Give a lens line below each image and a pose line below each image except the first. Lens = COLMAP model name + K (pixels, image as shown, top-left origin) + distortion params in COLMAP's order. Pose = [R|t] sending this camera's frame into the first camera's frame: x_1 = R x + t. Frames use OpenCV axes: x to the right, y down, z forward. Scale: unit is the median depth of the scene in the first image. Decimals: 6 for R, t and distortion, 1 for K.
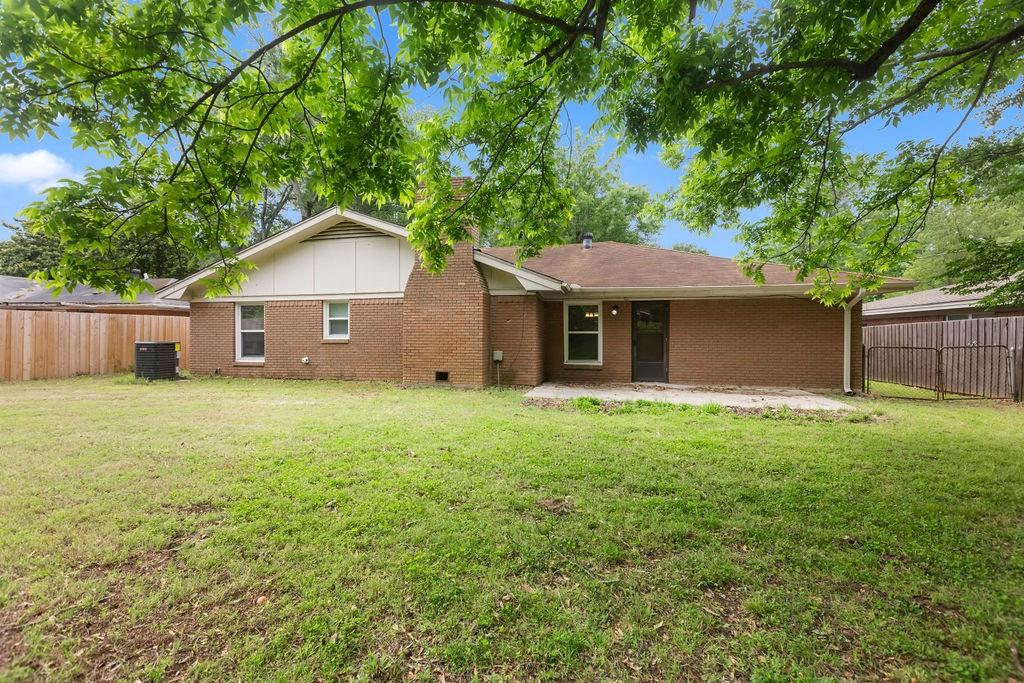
lens RADIAL K [[458.6, 0, 512.1], [0, 458.6, 338.0], [0, 0, 1]] dist [0.005306, -0.002898]
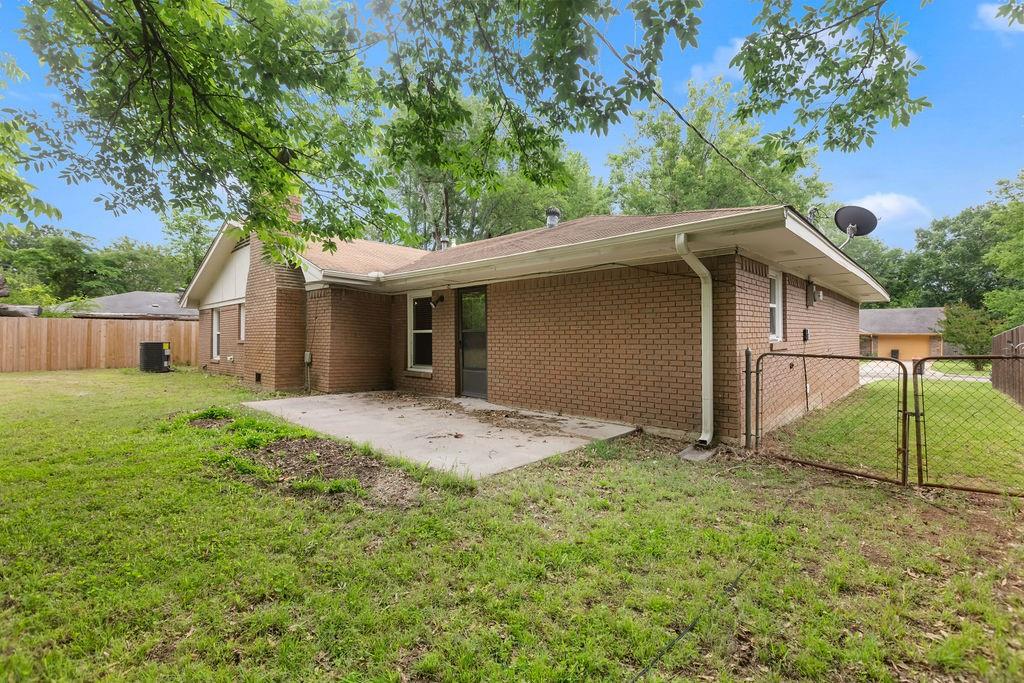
lens RADIAL K [[458.6, 0, 512.5], [0, 458.6, 340.7], [0, 0, 1]] dist [0.005306, -0.002898]
pose [[0.868382, 0.001298, -0.495894, 0.774478], [-0.006979, 0.999930, -0.009605, 0.011804], [0.495847, 0.011802, 0.868330, 0.428818]]
